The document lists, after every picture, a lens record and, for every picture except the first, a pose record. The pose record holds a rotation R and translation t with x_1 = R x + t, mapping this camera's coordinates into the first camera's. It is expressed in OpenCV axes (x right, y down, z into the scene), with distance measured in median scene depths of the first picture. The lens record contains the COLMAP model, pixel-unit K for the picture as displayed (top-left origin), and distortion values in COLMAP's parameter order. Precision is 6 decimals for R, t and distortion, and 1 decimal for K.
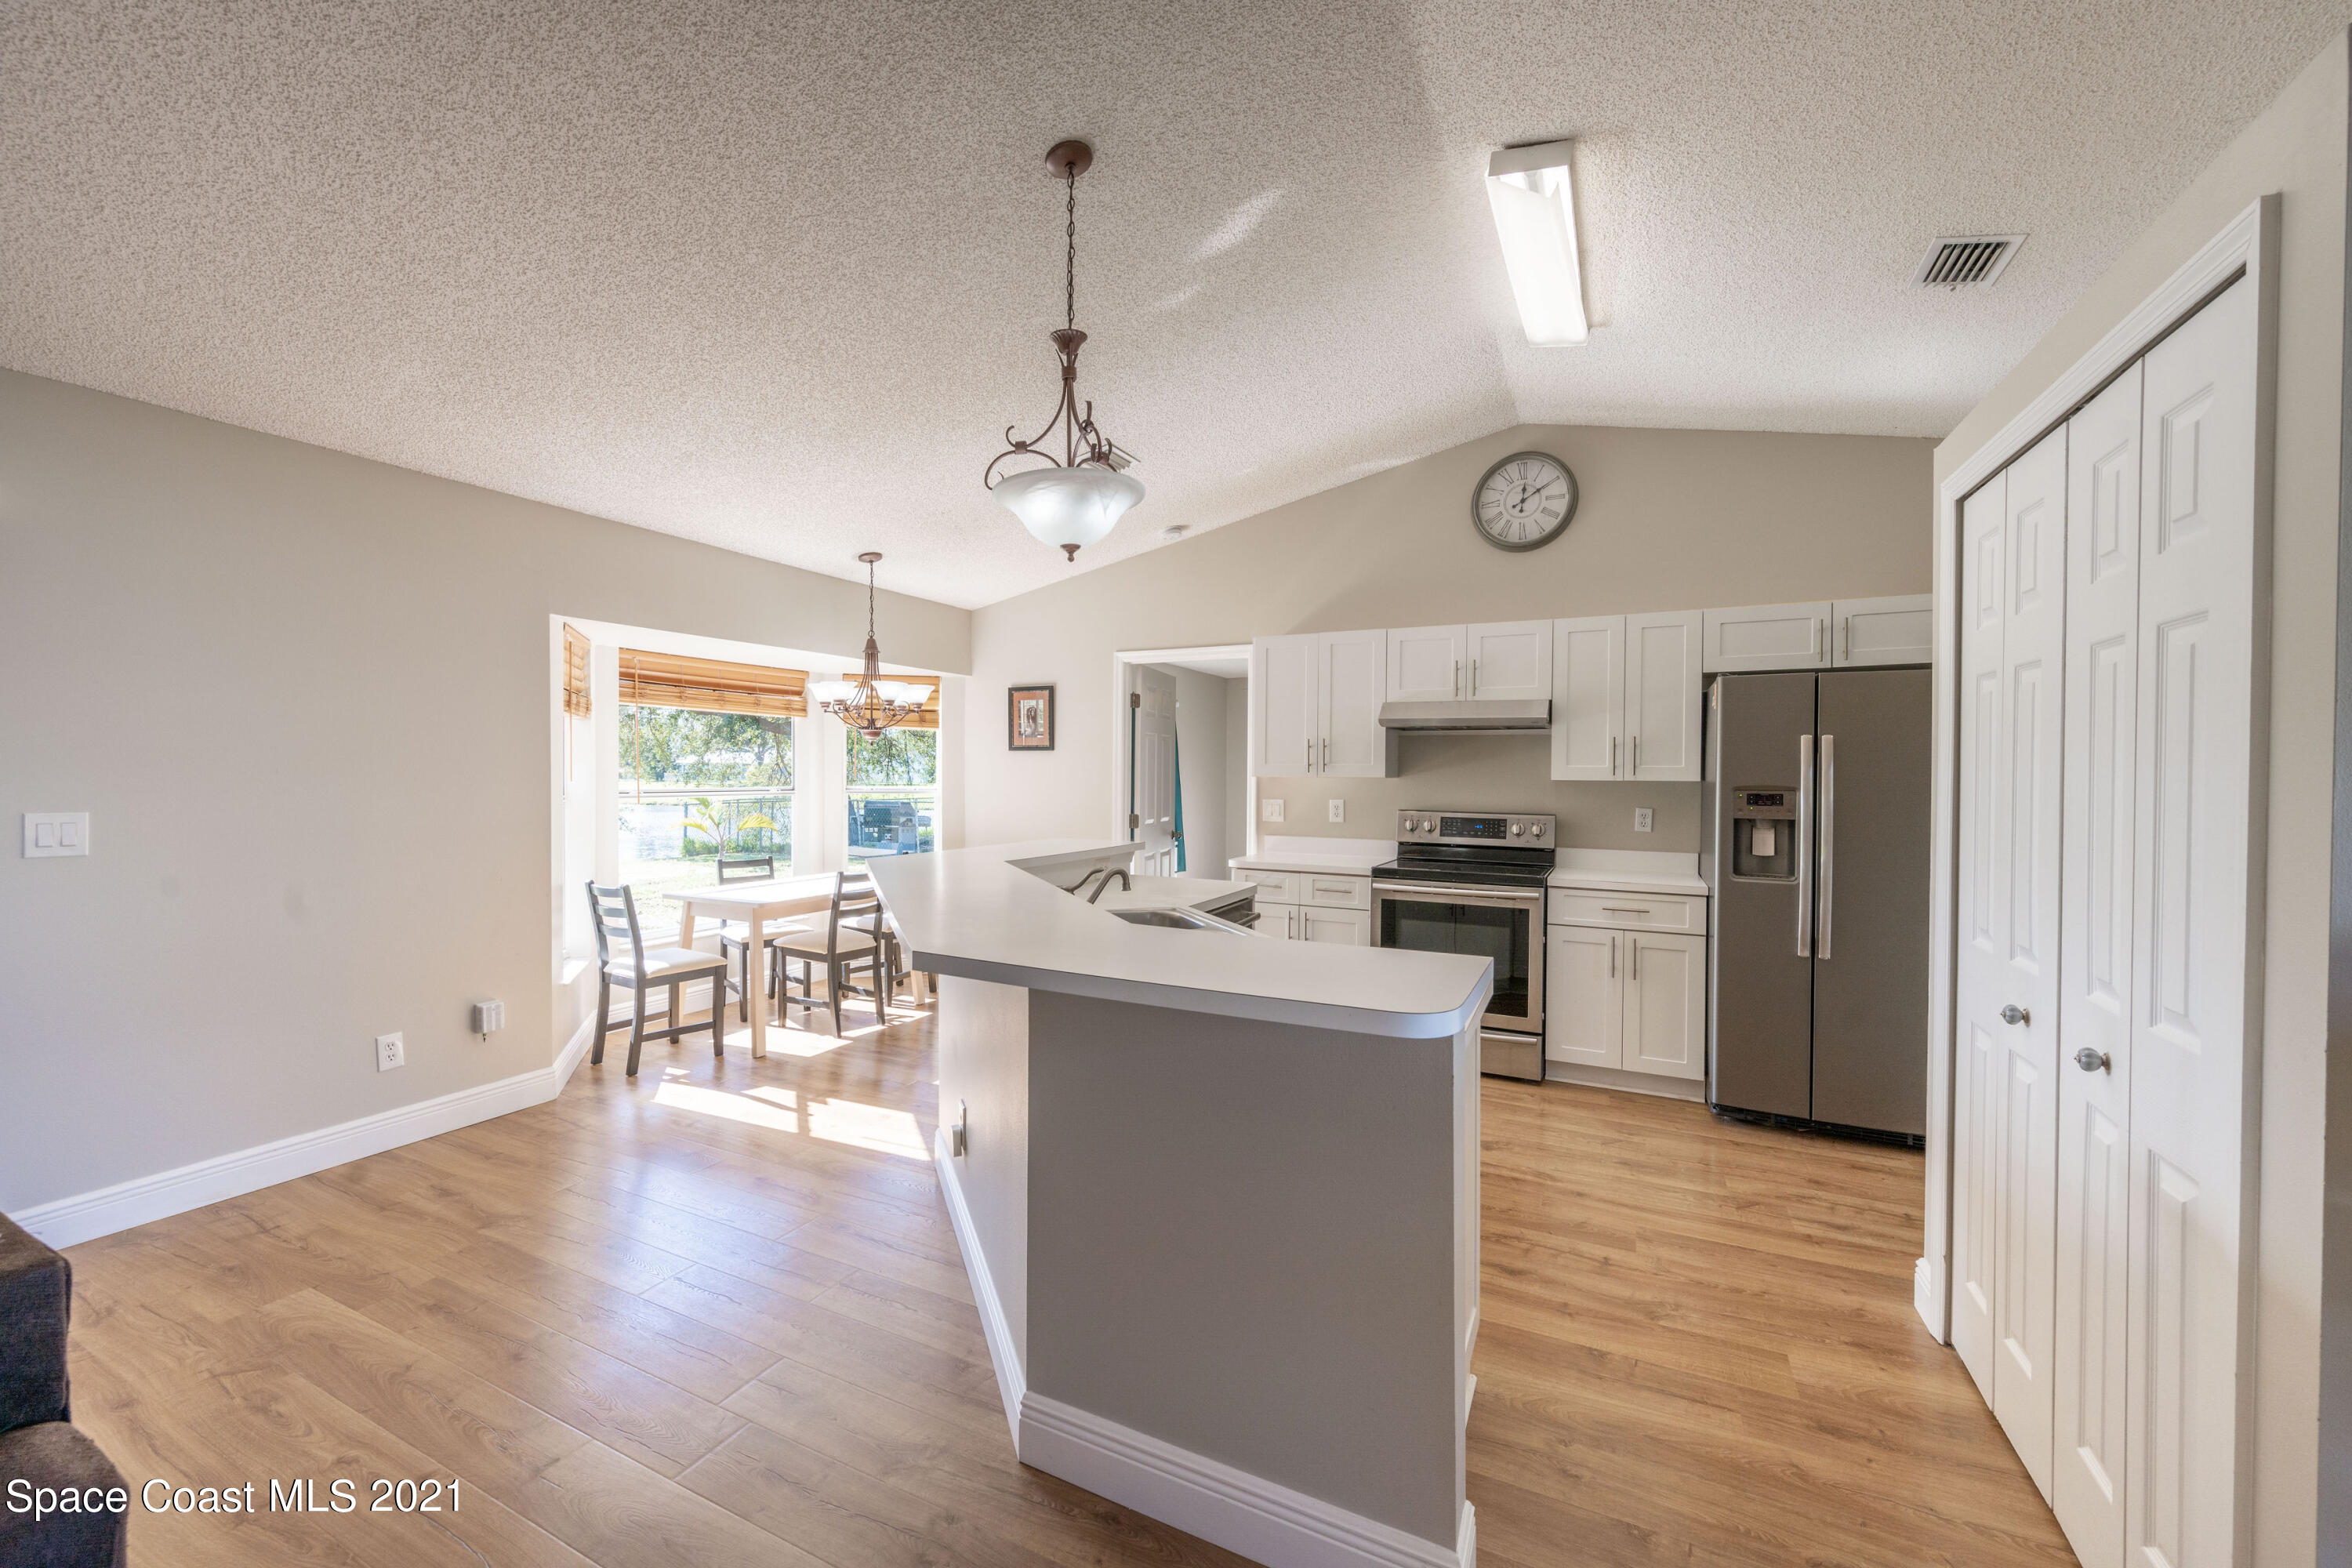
lens RADIAL K [[955.9, 0, 1116.1], [0, 955.9, 783.6], [0, 0, 1]] dist [-0.000124, -0.000314]
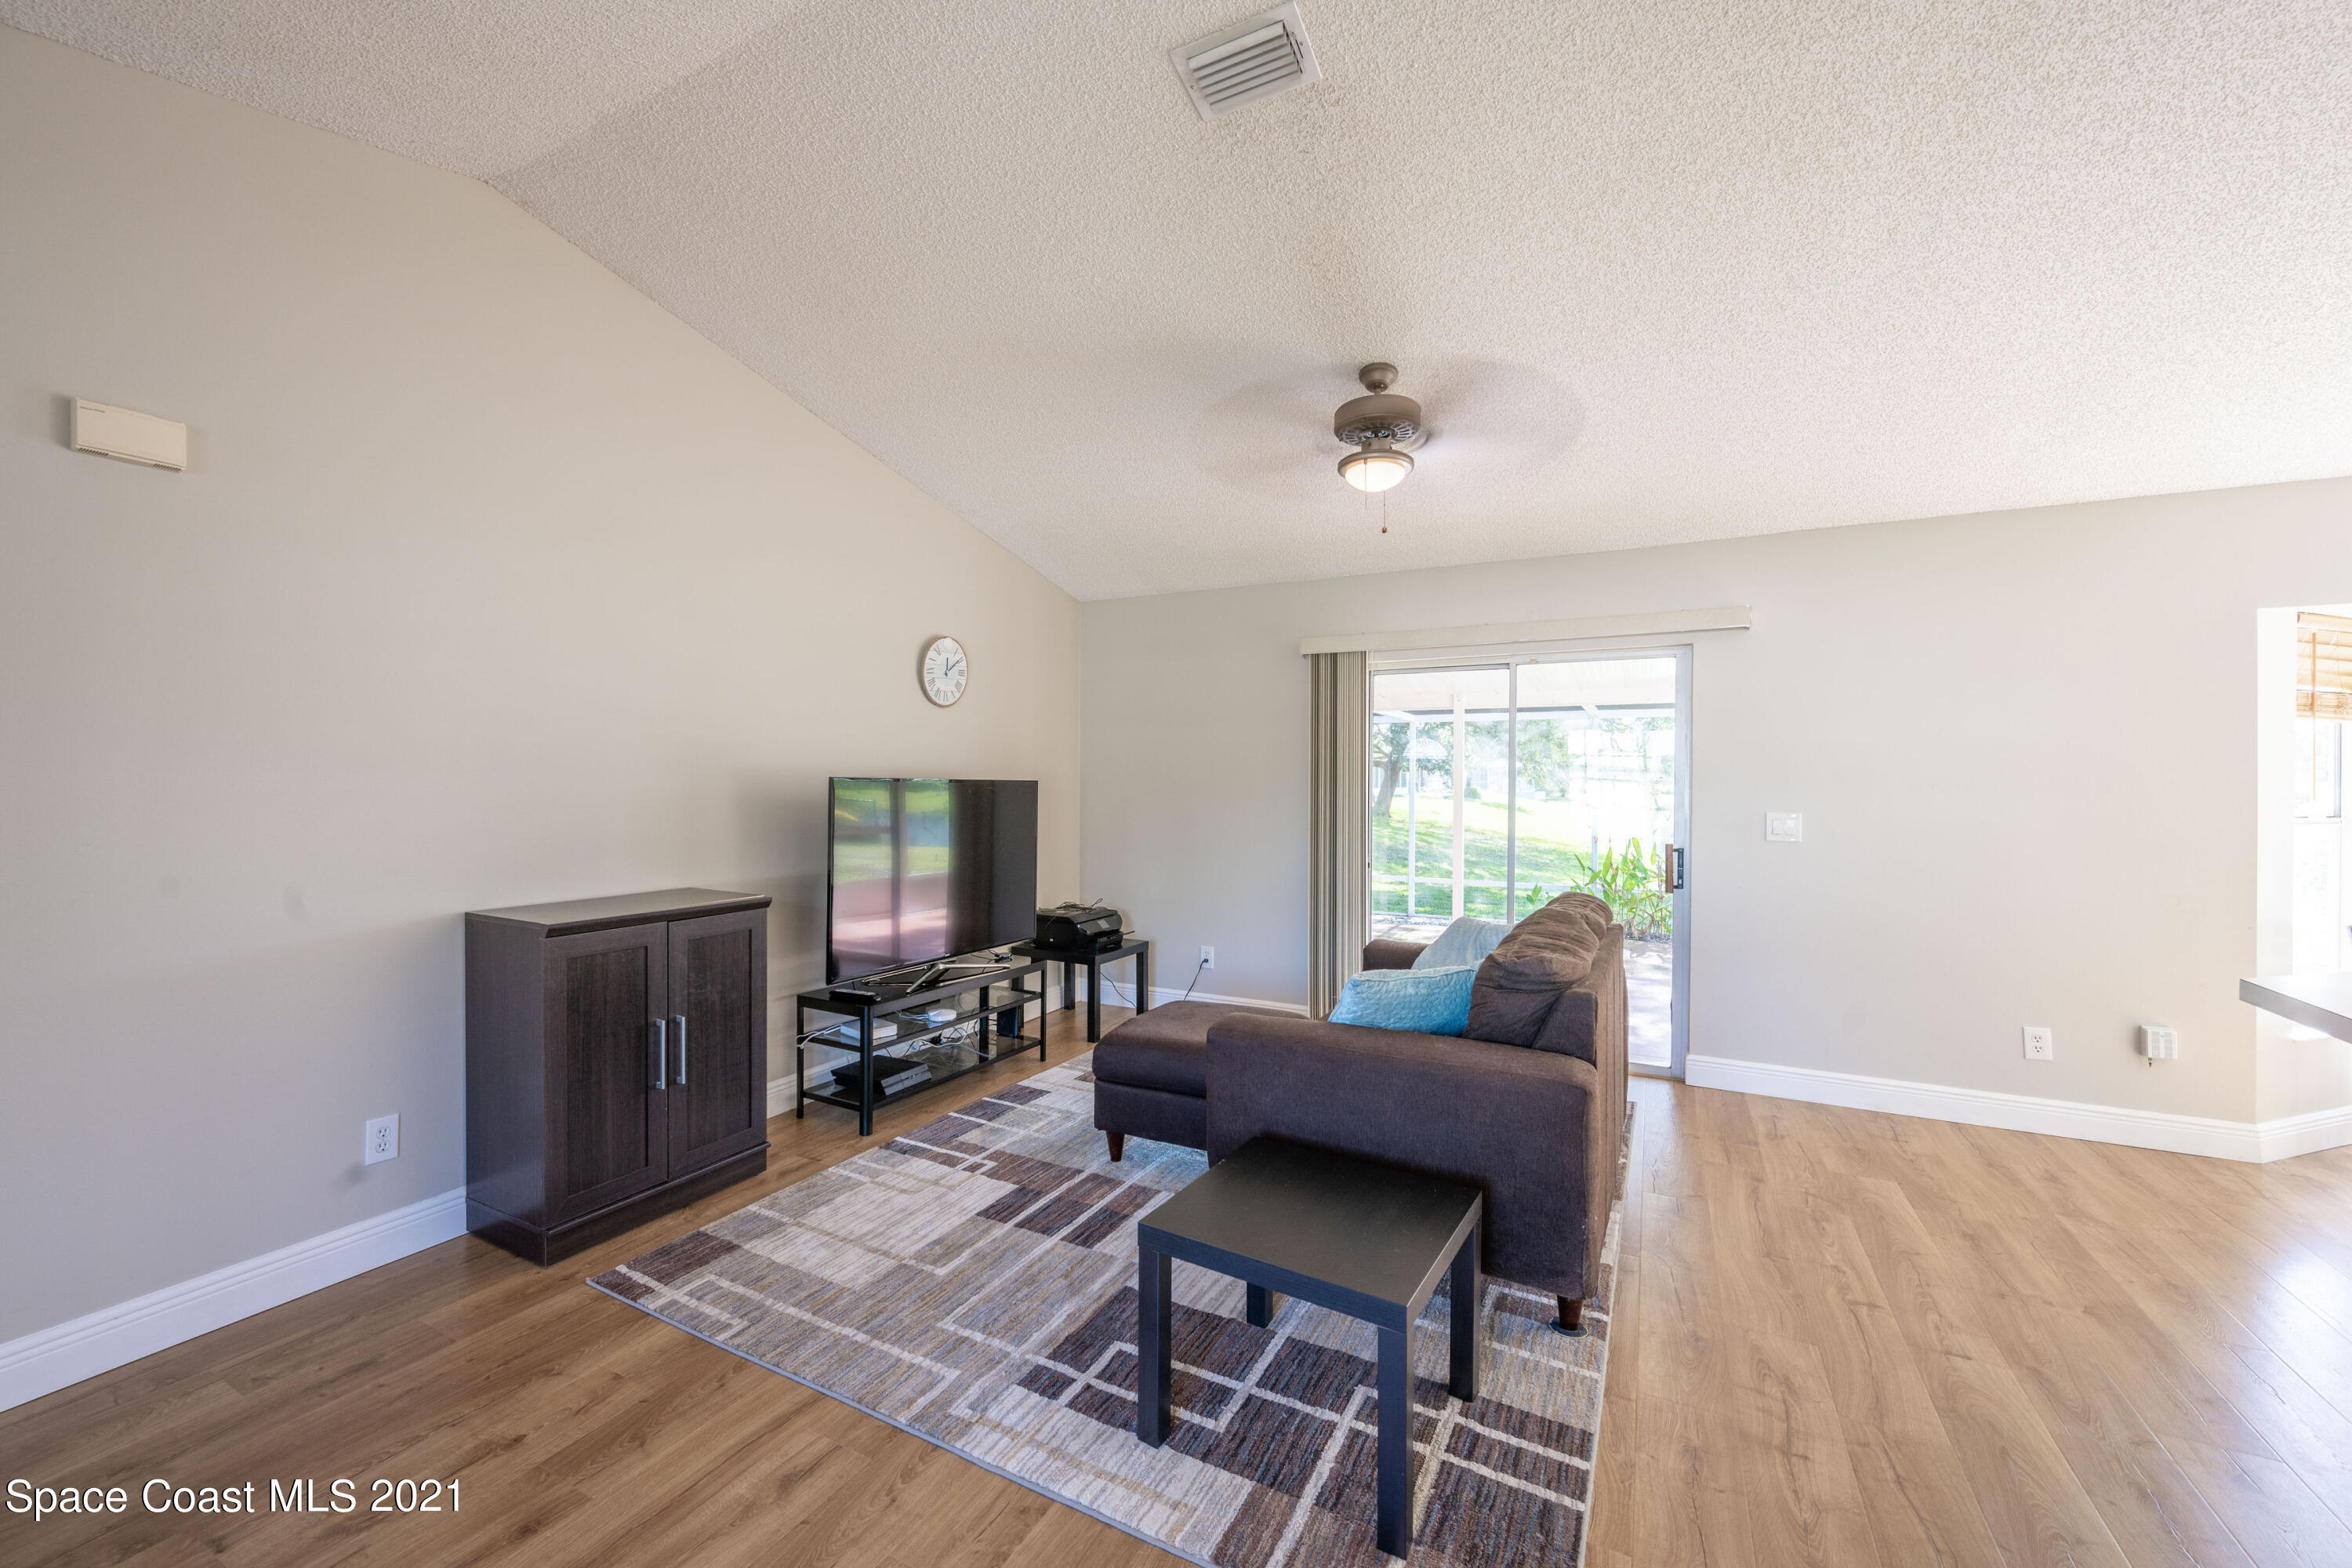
lens RADIAL K [[955.5, 0, 1112.9], [0, 955.5, 780.0], [0, 0, 1]] dist [-0.002730, -0.000180]
pose [[-0.028105, -0.006704, -0.999582, 0.282414], [-0.017566, 0.999826, -0.006212, 0.003987], [0.999451, 0.017384, -0.028218, -0.022606]]
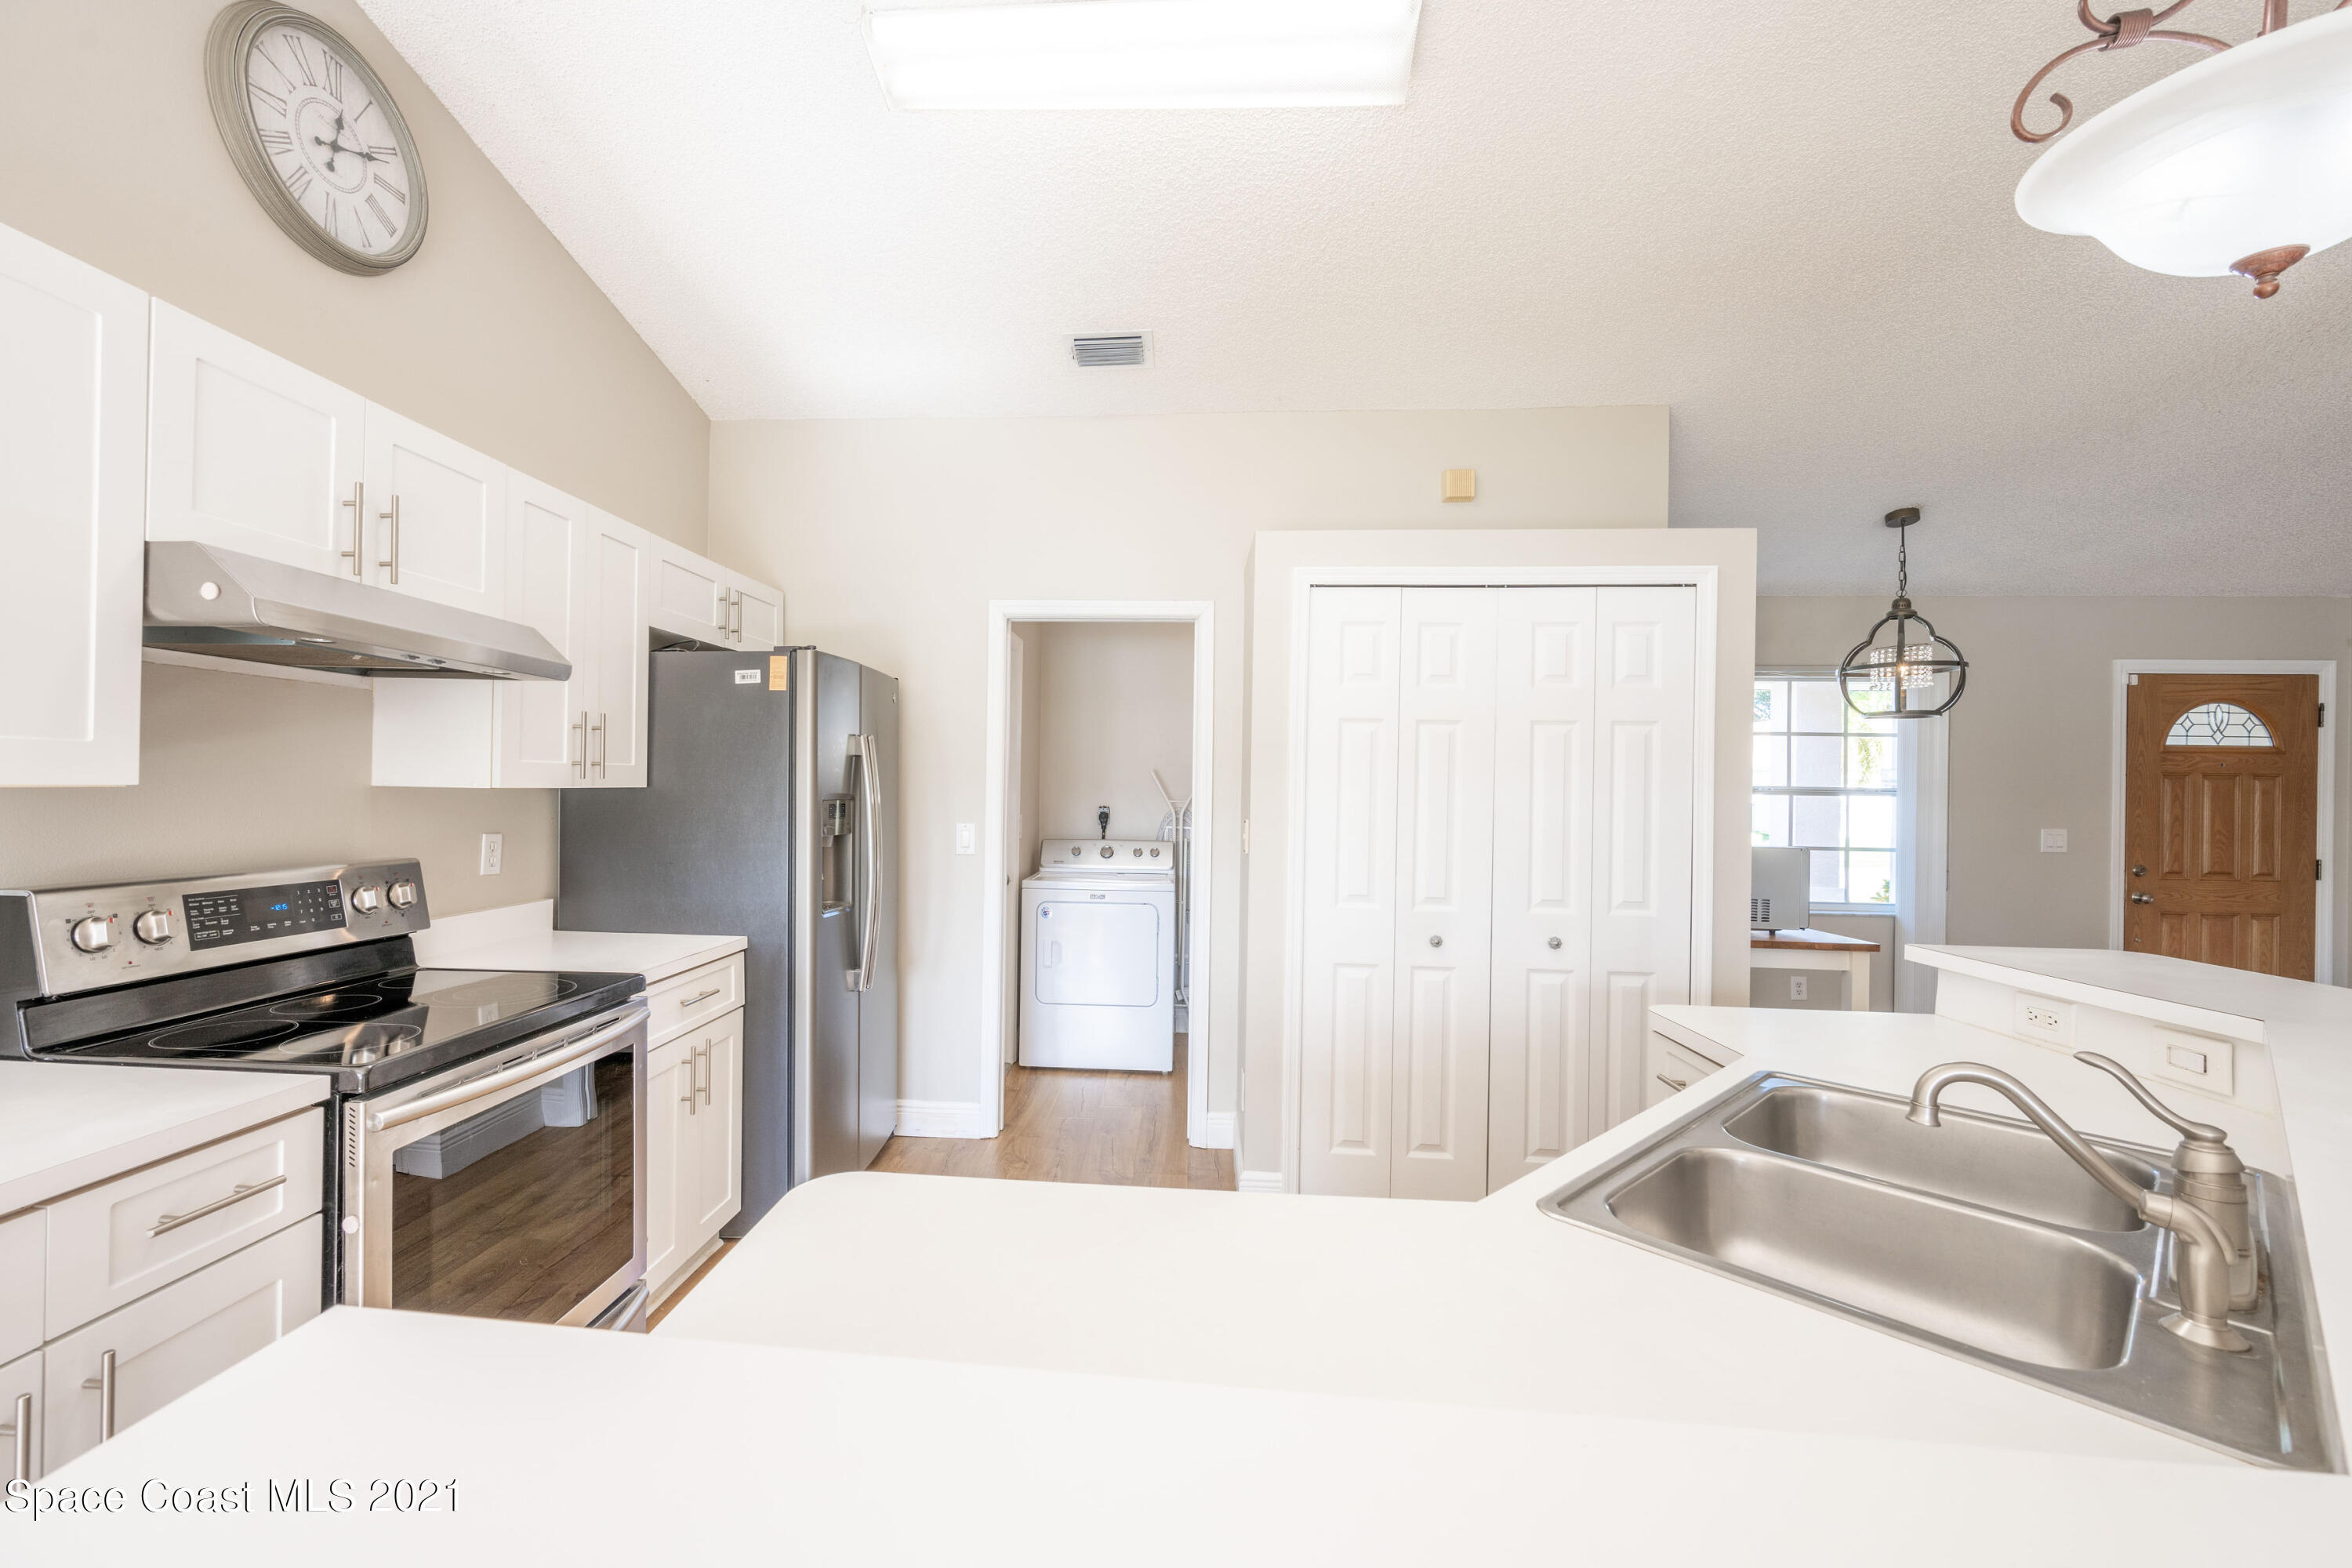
lens RADIAL K [[948.2, 0, 1108.0], [0, 948.2, 781.1], [0, 0, 1]] dist [-0.000454, 0.000008]
pose [[-0.395579, -0.009501, 0.918383, -0.125861], [-0.007307, 0.999947, 0.007197, -0.013271], [-0.918403, -0.003864, -0.395628, 0.934175]]
